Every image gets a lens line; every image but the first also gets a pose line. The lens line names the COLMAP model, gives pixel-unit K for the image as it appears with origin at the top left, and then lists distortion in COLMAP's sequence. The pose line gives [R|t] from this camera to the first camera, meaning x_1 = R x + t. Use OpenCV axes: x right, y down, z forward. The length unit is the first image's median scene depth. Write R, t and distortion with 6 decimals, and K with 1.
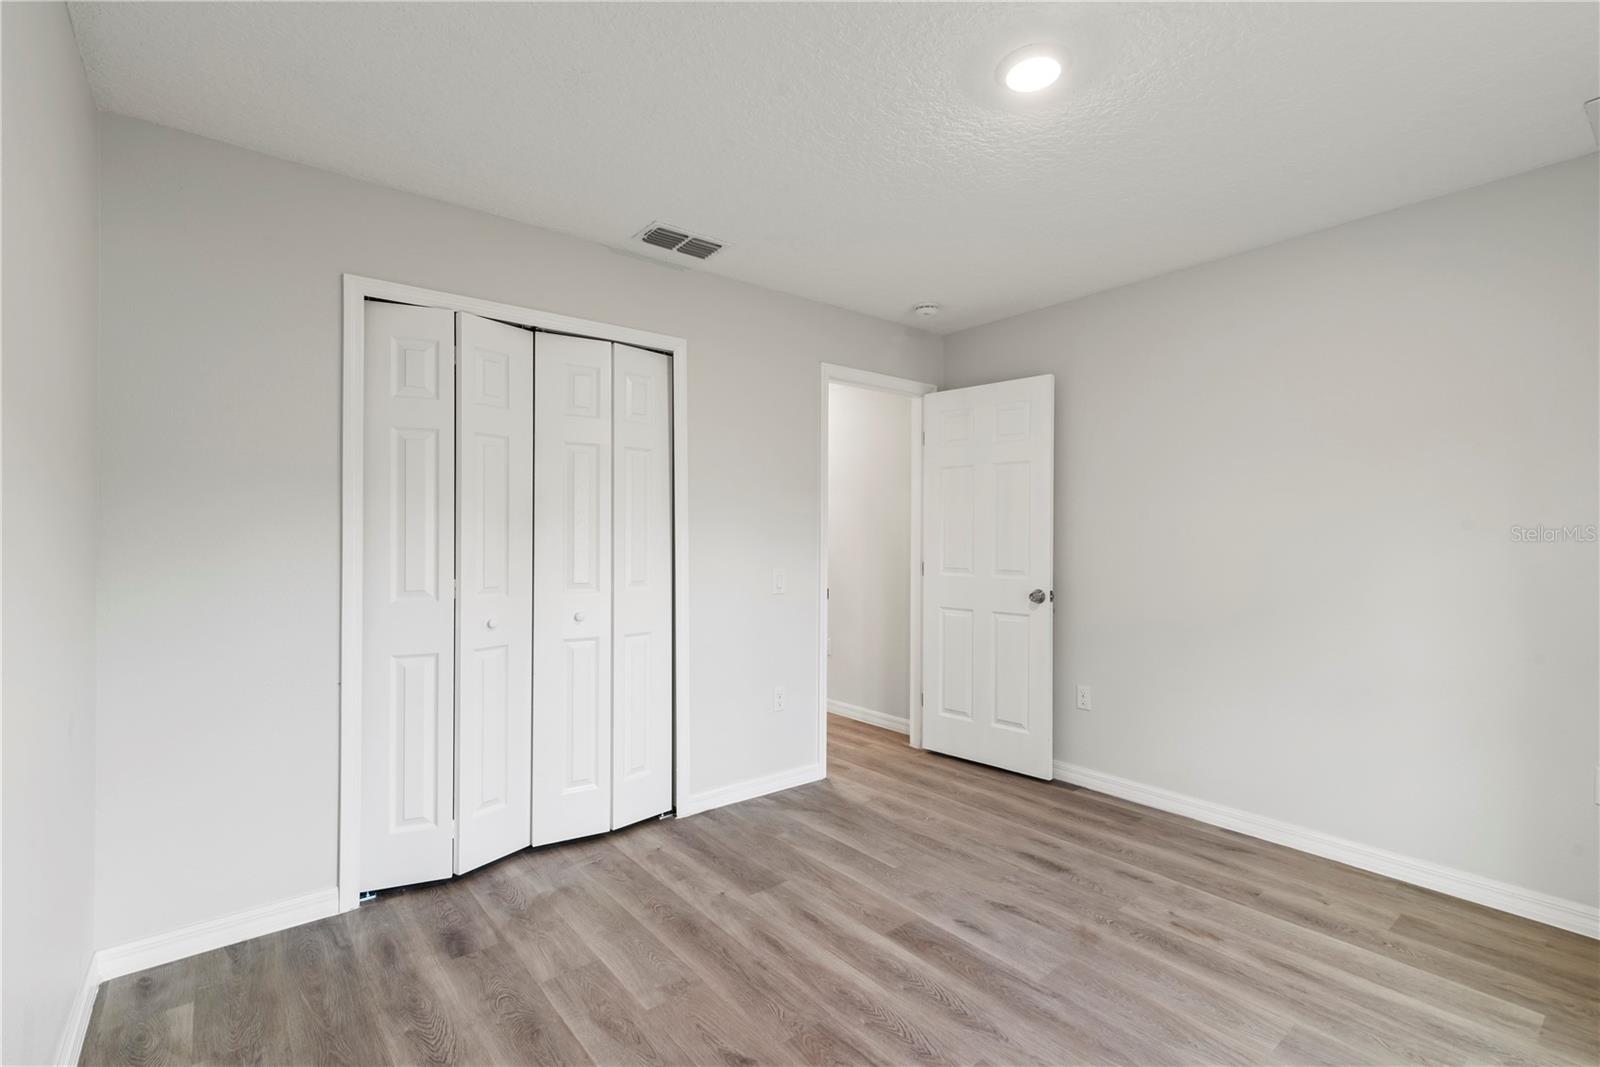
lens RADIAL K [[728.5, 0, 797.3], [0, 728.5, 544.3], [0, 0, 1]] dist [0.015640, -0.000203]
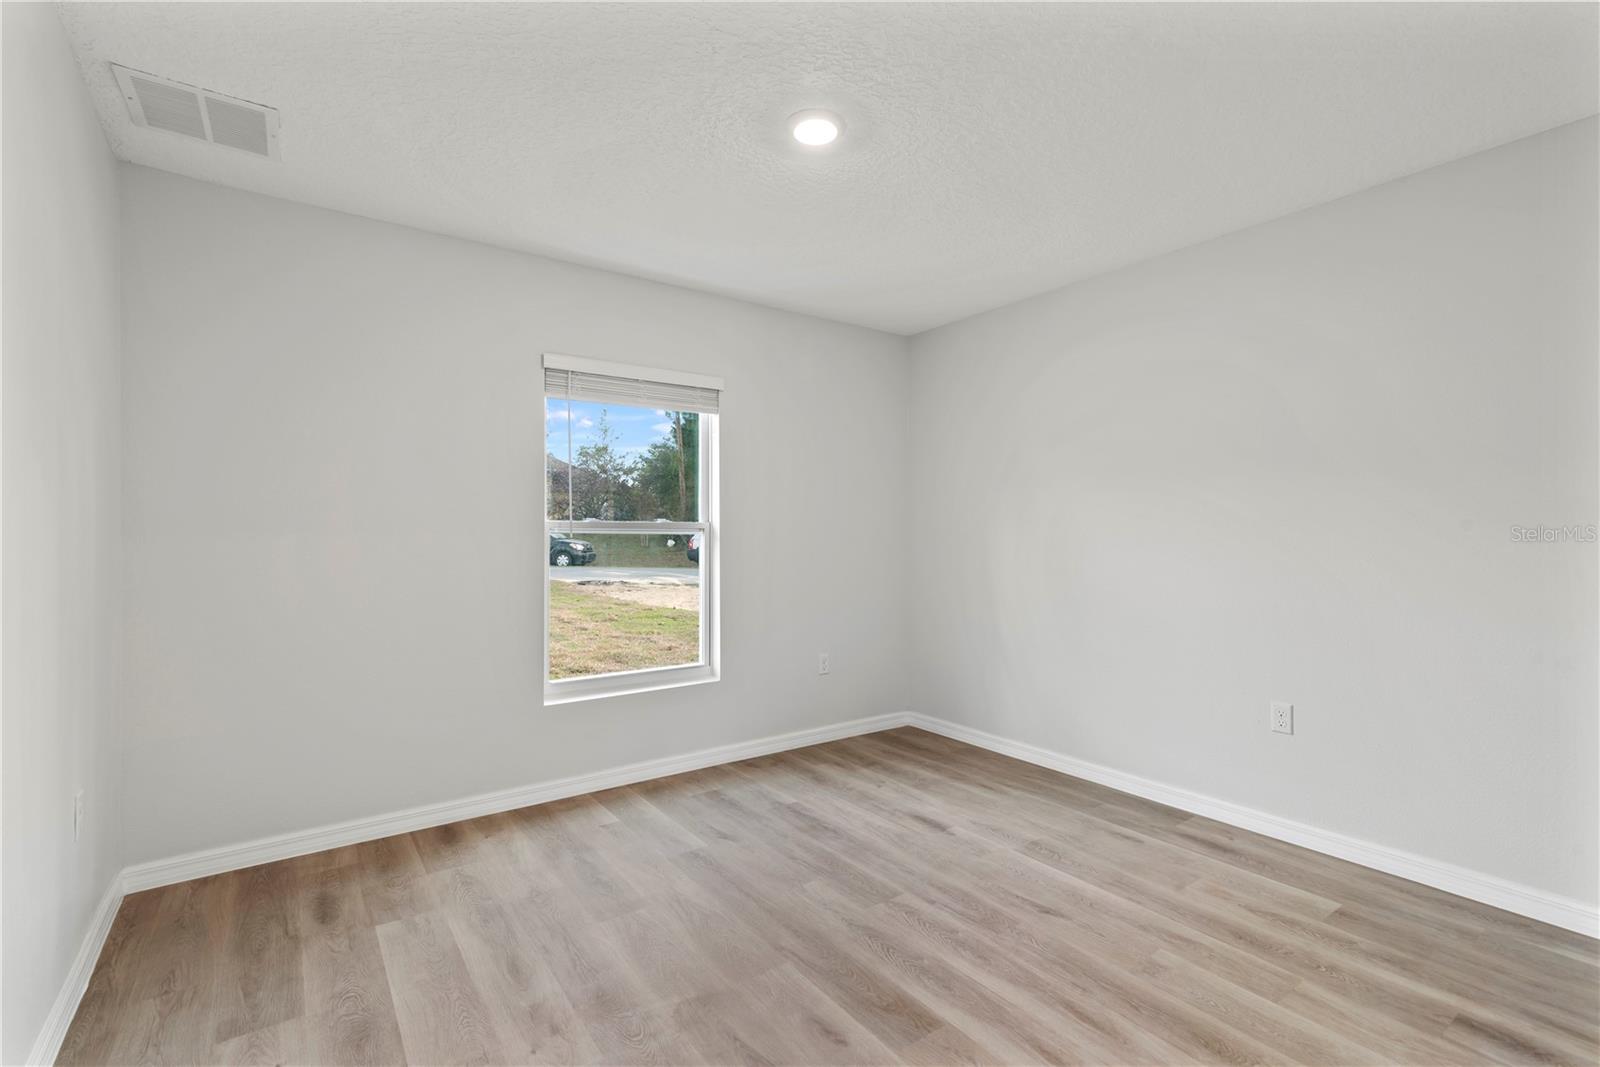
lens RADIAL K [[728.5, 0, 800.6], [0, 728.5, 531.4], [0, 0, 1]] dist [0.015640, -0.000203]
pose [[-0.998626, 0.000852, 0.052401, 0.252359], [0.001187, 0.999979, 0.006365, 0.002207], [-0.052394, 0.006419, -0.998606, 1.949667]]
